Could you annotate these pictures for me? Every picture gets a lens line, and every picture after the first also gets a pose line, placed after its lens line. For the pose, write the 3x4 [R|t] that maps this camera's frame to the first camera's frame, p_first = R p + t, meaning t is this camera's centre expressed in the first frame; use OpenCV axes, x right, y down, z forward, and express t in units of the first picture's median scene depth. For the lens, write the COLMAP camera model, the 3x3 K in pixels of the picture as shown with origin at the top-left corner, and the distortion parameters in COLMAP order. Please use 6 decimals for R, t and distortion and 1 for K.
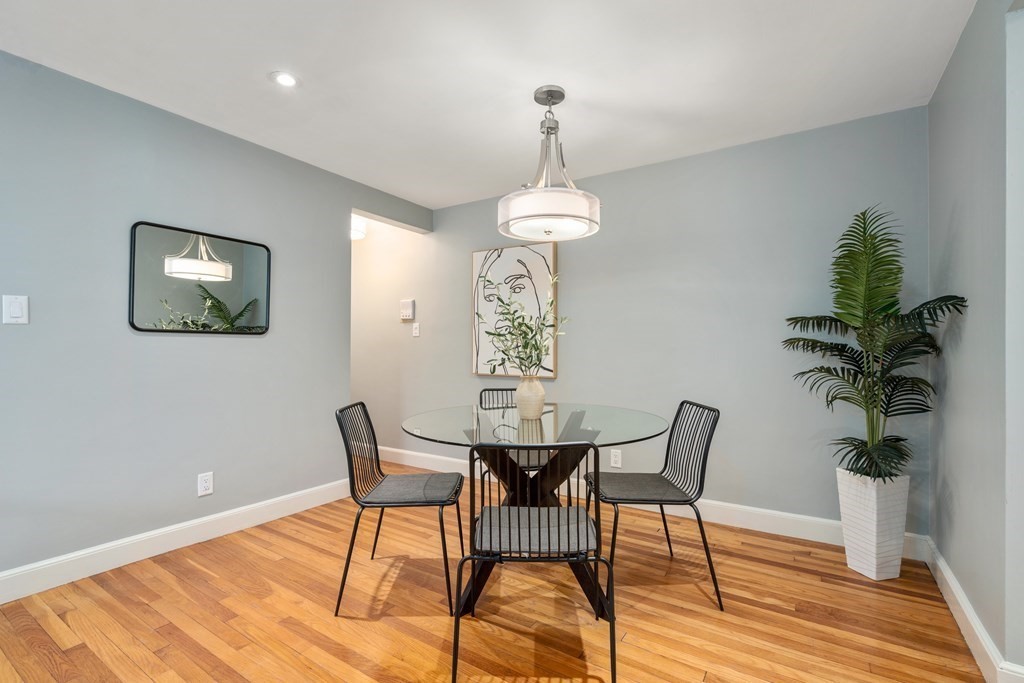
lens RADIAL K [[465.2, 0, 512.0], [0, 465.2, 341.5], [0, 0, 1]] dist [-0.000363, 0.000224]
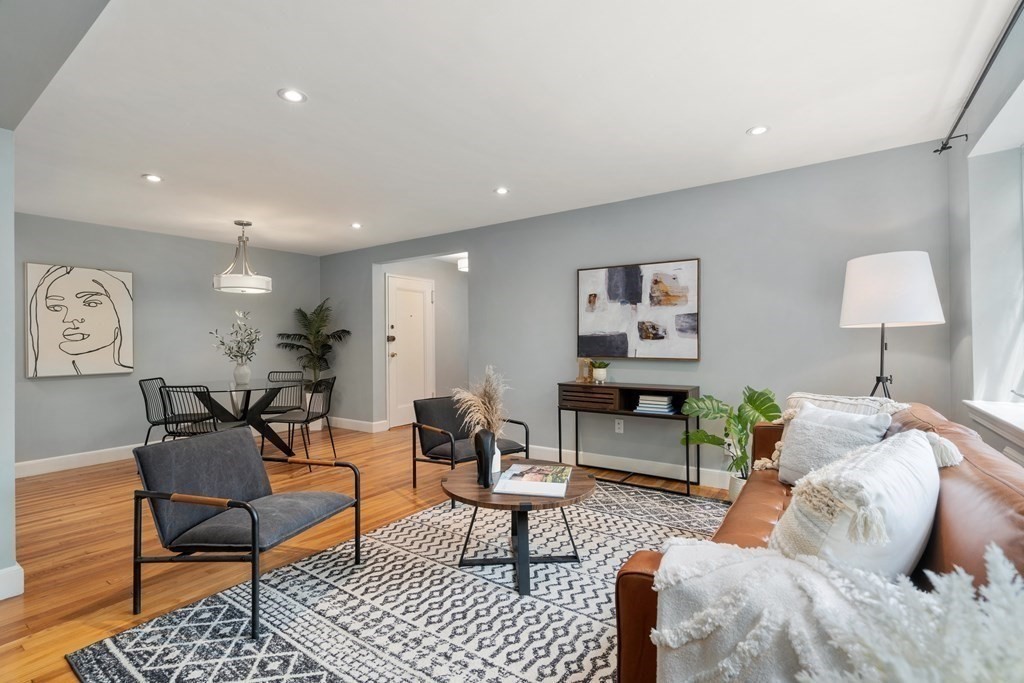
lens RADIAL K [[465.2, 0, 512.0], [0, 465.2, 341.5], [0, 0, 1]] dist [-0.000363, 0.000224]
pose [[0.036397, -0.003122, 0.999333, -1.642153], [0.002032, 0.999993, 0.003050, -0.021101], [-0.999335, 0.001919, 0.036404, -0.202699]]
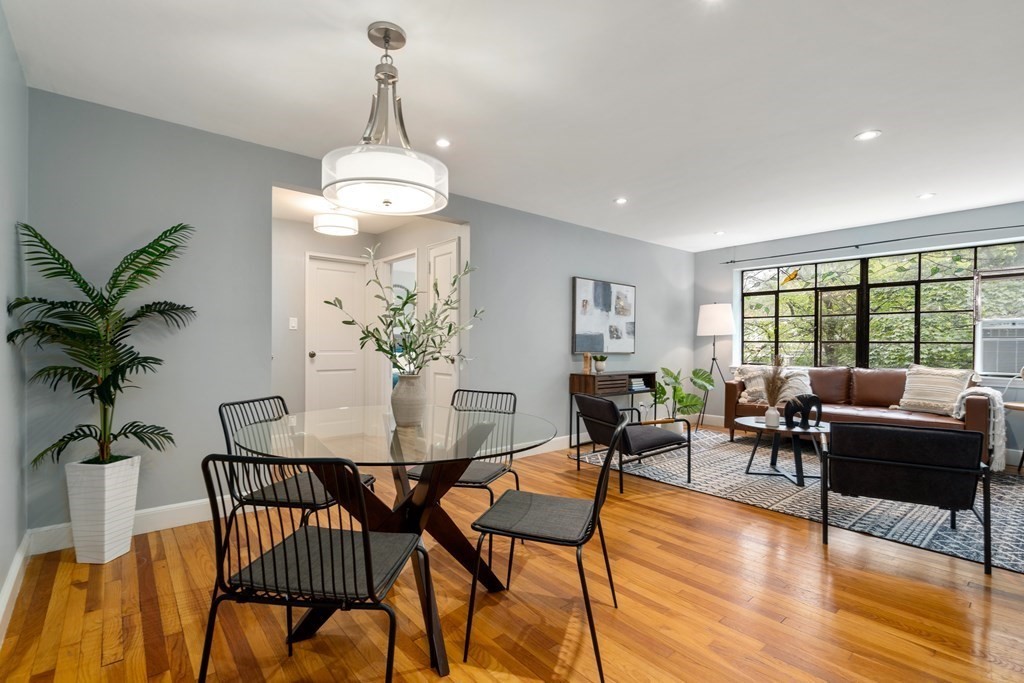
lens RADIAL K [[474.7, 0, 512.0], [0, 474.7, 341.5], [0, 0, 1]] dist [-0.000014, 0.000125]
pose [[-0.956097, -0.009503, 0.292895, -0.336480], [-0.013108, 0.999861, -0.010347, 0.016841], [-0.292756, -0.013732, -0.956089, 1.515952]]
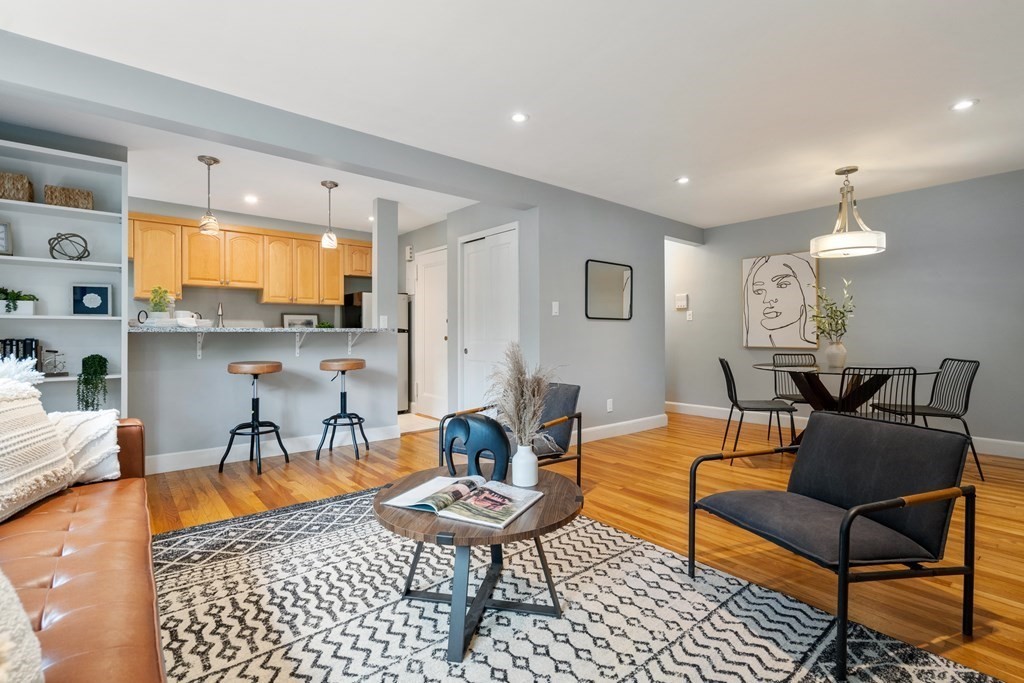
lens RADIAL K [[473.0, 0, 513.0], [0, 473.0, 334.4], [0, 0, 1]] dist [0.000105, 0.000166]
pose [[0.955294, -0.006487, -0.295585, -0.481329], [0.010904, 0.999852, 0.013297, 0.009252], [0.295455, -0.015926, 0.955224, -0.822991]]
